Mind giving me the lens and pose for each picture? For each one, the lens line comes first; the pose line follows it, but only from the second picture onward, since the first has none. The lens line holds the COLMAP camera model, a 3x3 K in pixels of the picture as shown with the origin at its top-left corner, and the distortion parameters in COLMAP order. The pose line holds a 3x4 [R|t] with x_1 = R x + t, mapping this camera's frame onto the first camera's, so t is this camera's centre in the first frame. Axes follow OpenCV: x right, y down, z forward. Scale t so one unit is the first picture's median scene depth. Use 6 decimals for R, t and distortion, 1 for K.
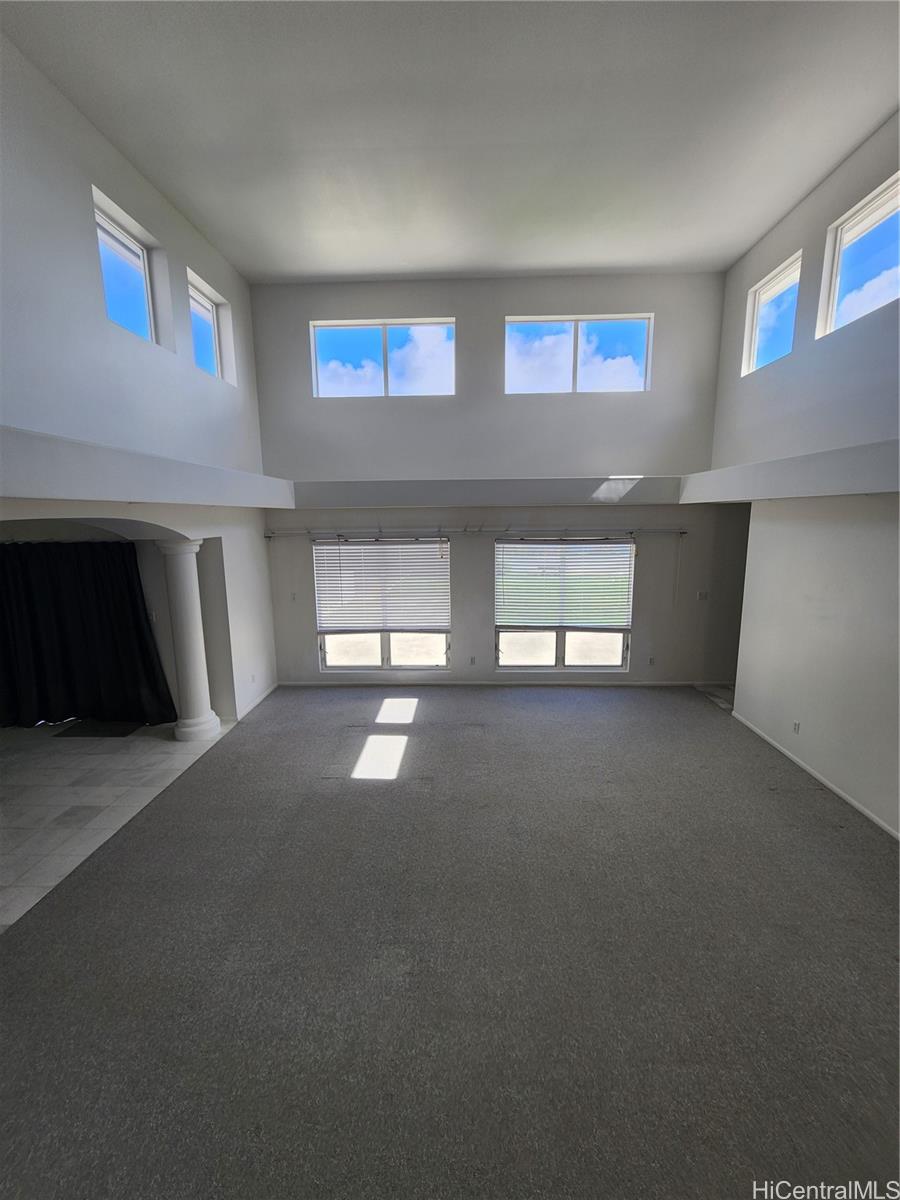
lens RADIAL K [[496.7, 0, 458.0], [0, 496.7, 595.7], [0, 0, 1]] dist [-0.001351, 0.000483]
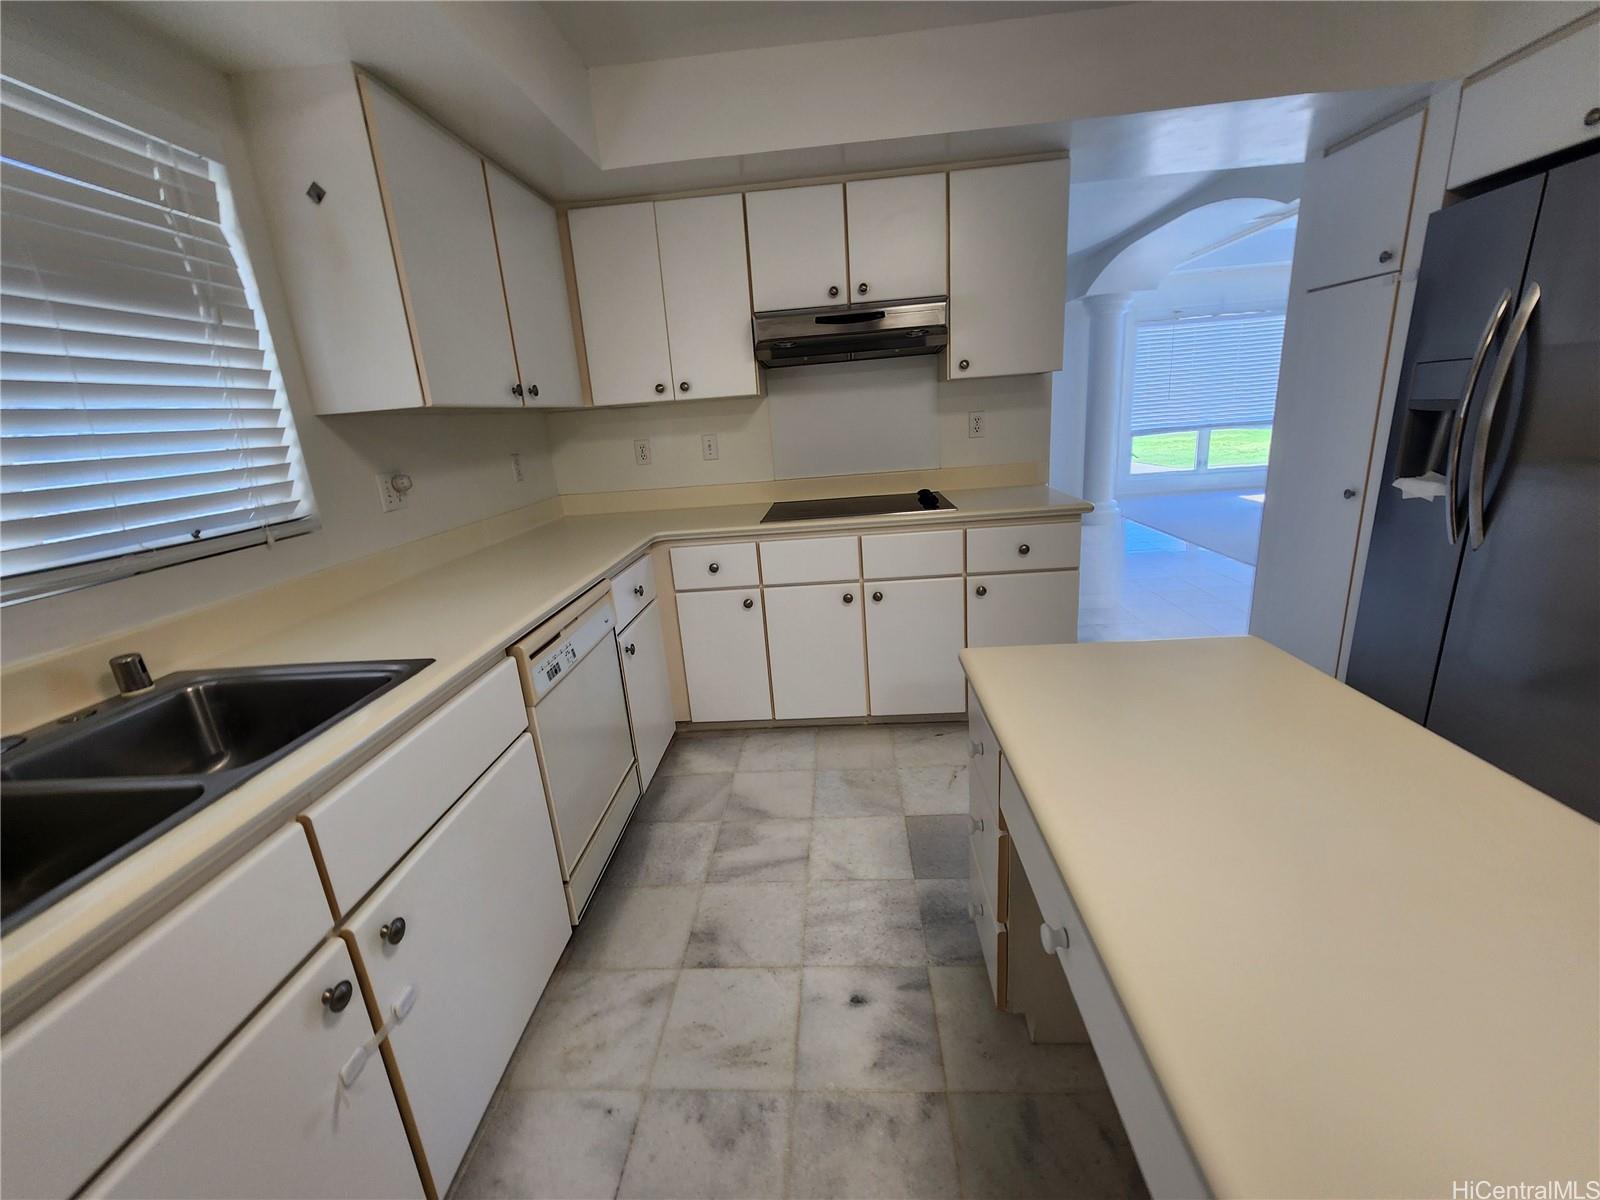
lens RADIAL K [[662.3, 0, 783.4], [0, 662.3, 601.7], [0, 0, 1]] dist [-0.001351, 0.000483]
pose [[0.995736, -0.052654, -0.075745, -0.819064], [0.061501, 0.990908, 0.119658, 0.189297], [0.068756, -0.123806, 0.989921, -0.246602]]
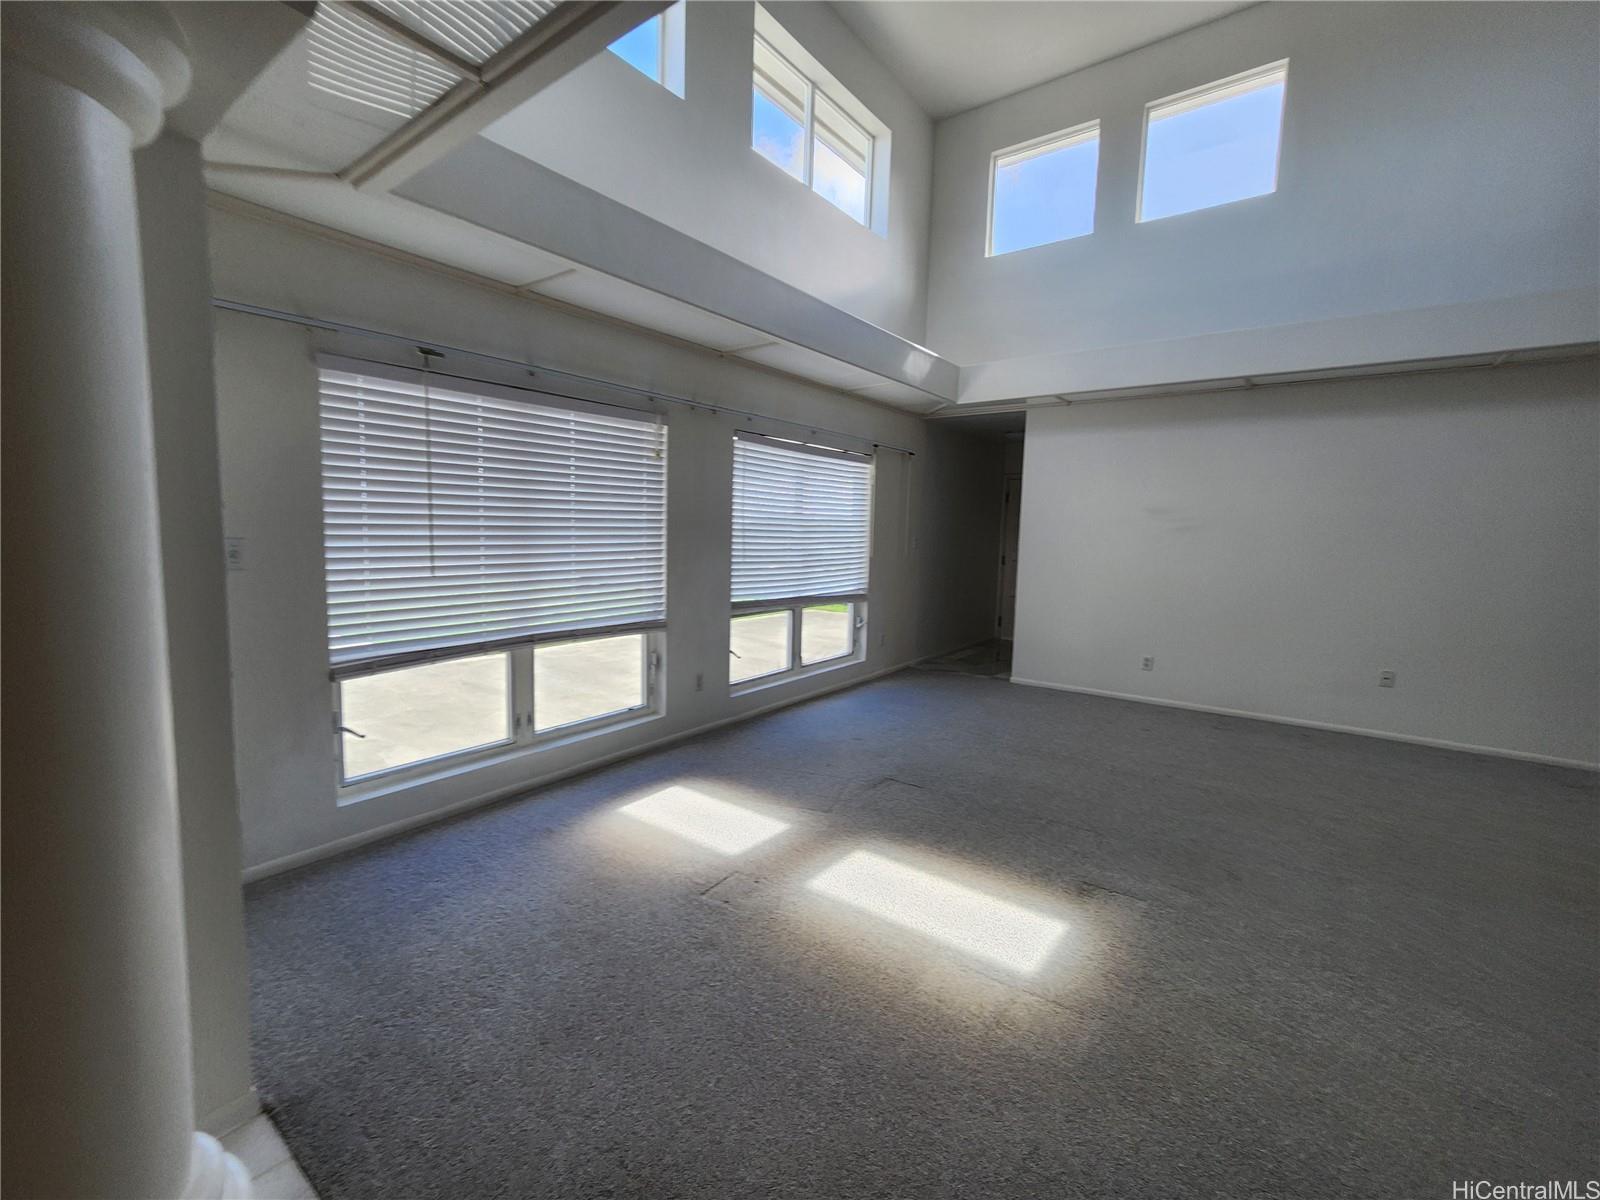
lens RADIAL K [[693.3, 0, 796.6], [0, 693.3, 589.9], [0, 0, 1]] dist [-0.013167, -0.000041]
pose [[0.584207, -0.058558, 0.809490, -0.446183], [0.097603, 0.995224, 0.001555, 0.050769], [-0.805715, 0.078100, 0.587132, 0.527691]]
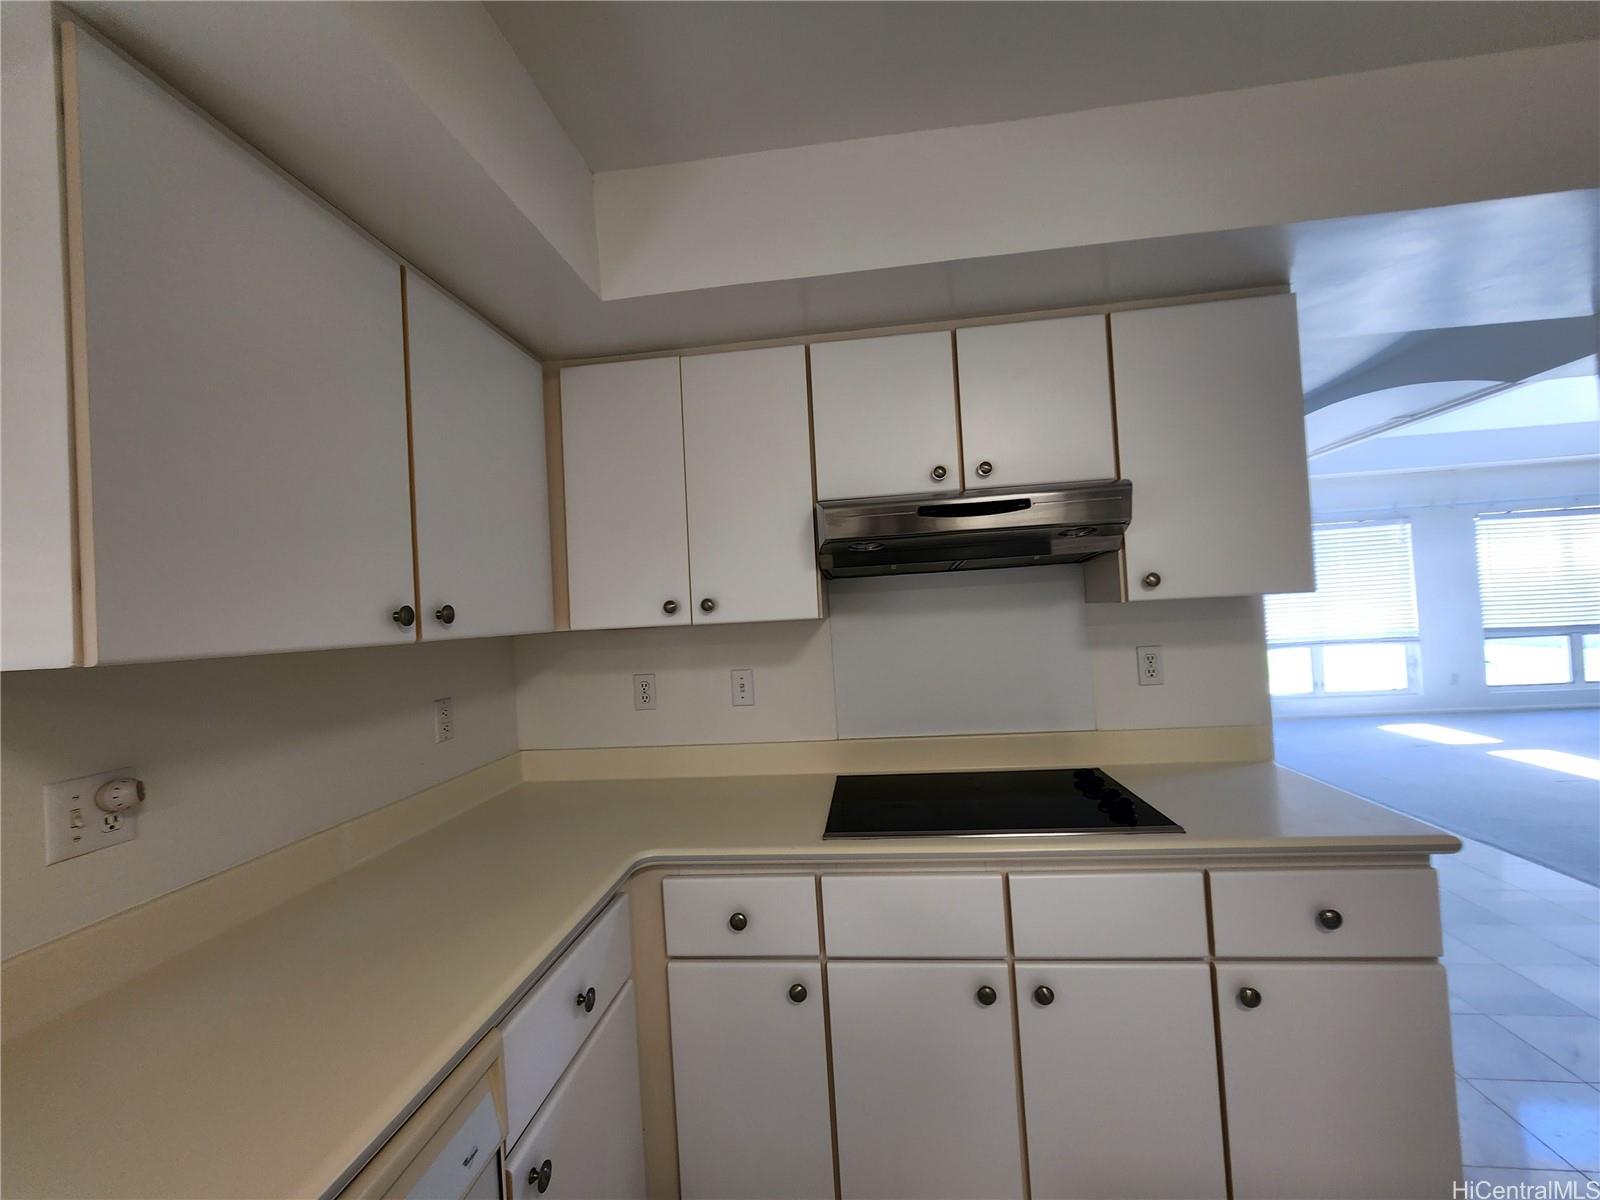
lens RADIAL K [[662.3, 0, 788.2], [0, 662.3, 602.5], [0, 0, 1]] dist [-0.001351, 0.000483]
pose [[0.993024, -0.055731, -0.103908, -0.843002], [0.037379, 0.984585, -0.170863, 0.149895], [0.111828, 0.165788, 0.979800, -0.092781]]
